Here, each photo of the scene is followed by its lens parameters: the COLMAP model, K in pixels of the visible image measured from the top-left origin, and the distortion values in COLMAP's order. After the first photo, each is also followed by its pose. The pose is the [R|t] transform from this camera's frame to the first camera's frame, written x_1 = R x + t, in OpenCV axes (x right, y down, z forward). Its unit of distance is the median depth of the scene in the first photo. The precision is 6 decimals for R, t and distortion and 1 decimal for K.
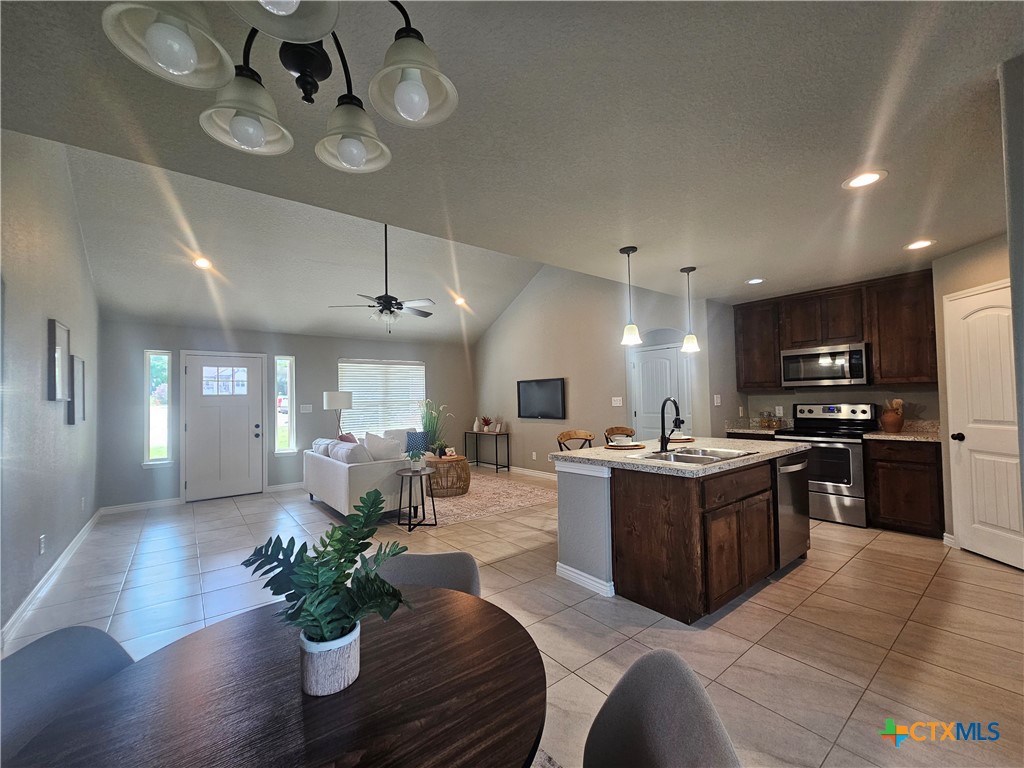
lens RADIAL K [[419.7, 0, 510.0], [0, 419.7, 388.3], [0, 0, 1]] dist [0.000822, 0.001003]
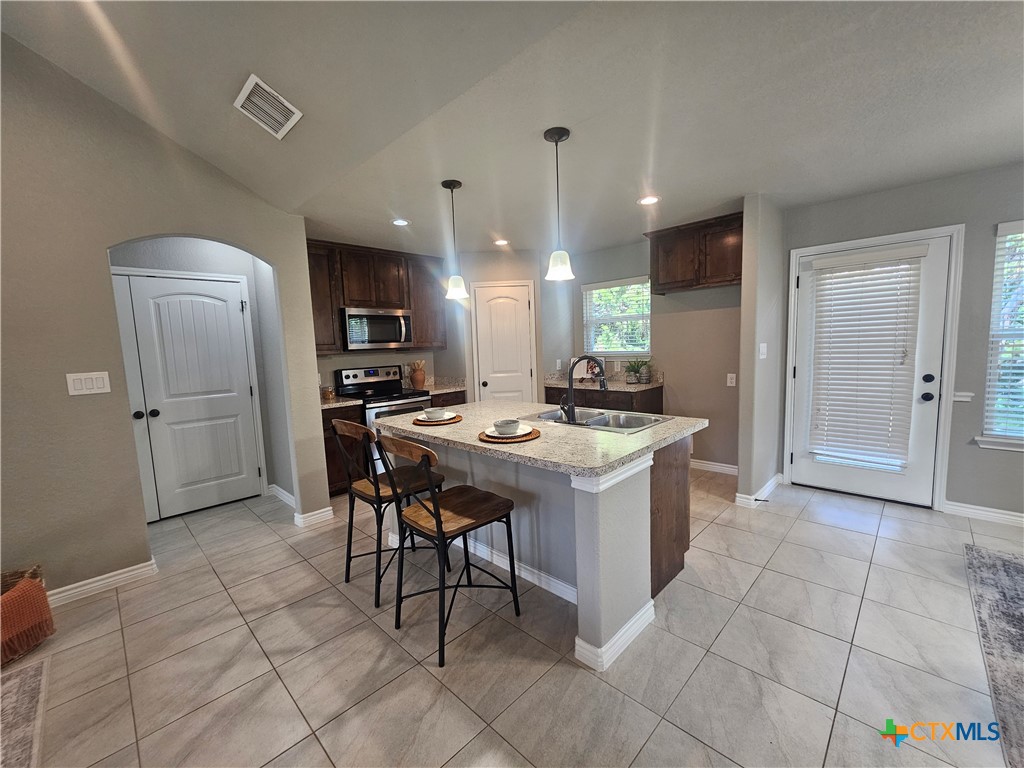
lens RADIAL K [[419.7, 0, 510.5], [0, 419.7, 385.7], [0, 0, 1]] dist [0.000822, 0.001003]
pose [[-0.130890, -0.073715, 0.988653, -0.269955], [0.012605, 0.997028, 0.076008, 0.008646], [-0.991317, 0.022411, -0.129571, 0.789541]]
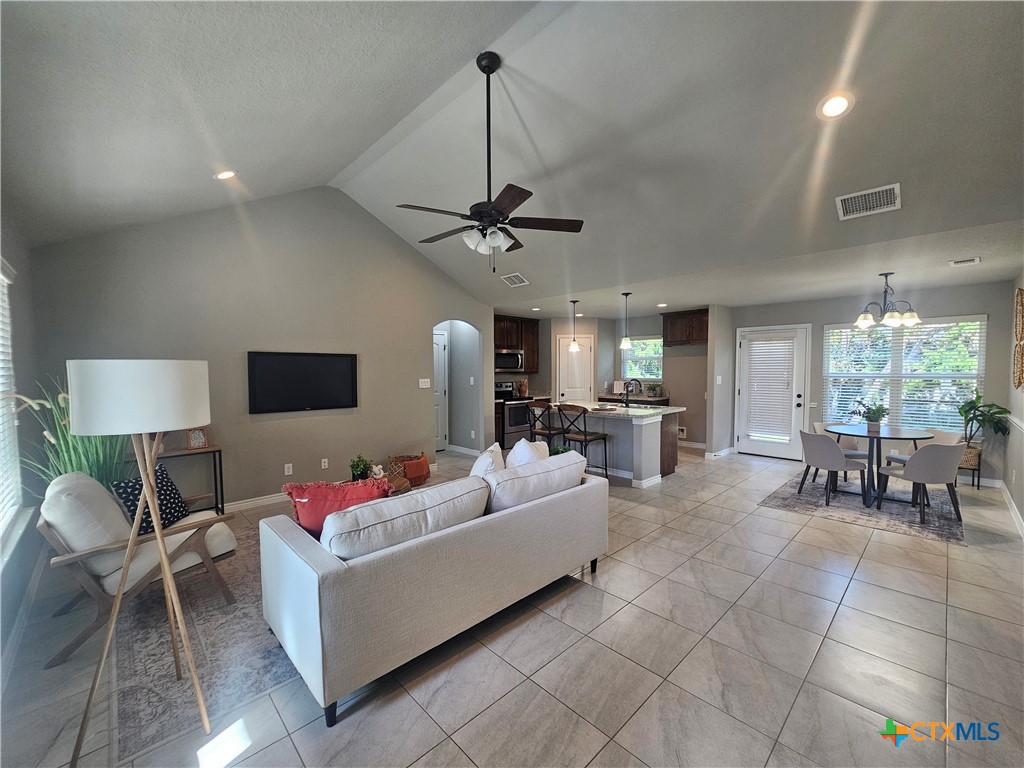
lens RADIAL K [[419.7, 0, 511.8], [0, 419.7, 387.3], [0, 0, 1]] dist [0.000822, 0.001003]
pose [[-0.105877, -0.024205, 0.994085, -0.952454], [-0.021199, 0.999531, 0.022080, 0.017907], [-0.994153, -0.018736, -0.106340, 1.116424]]
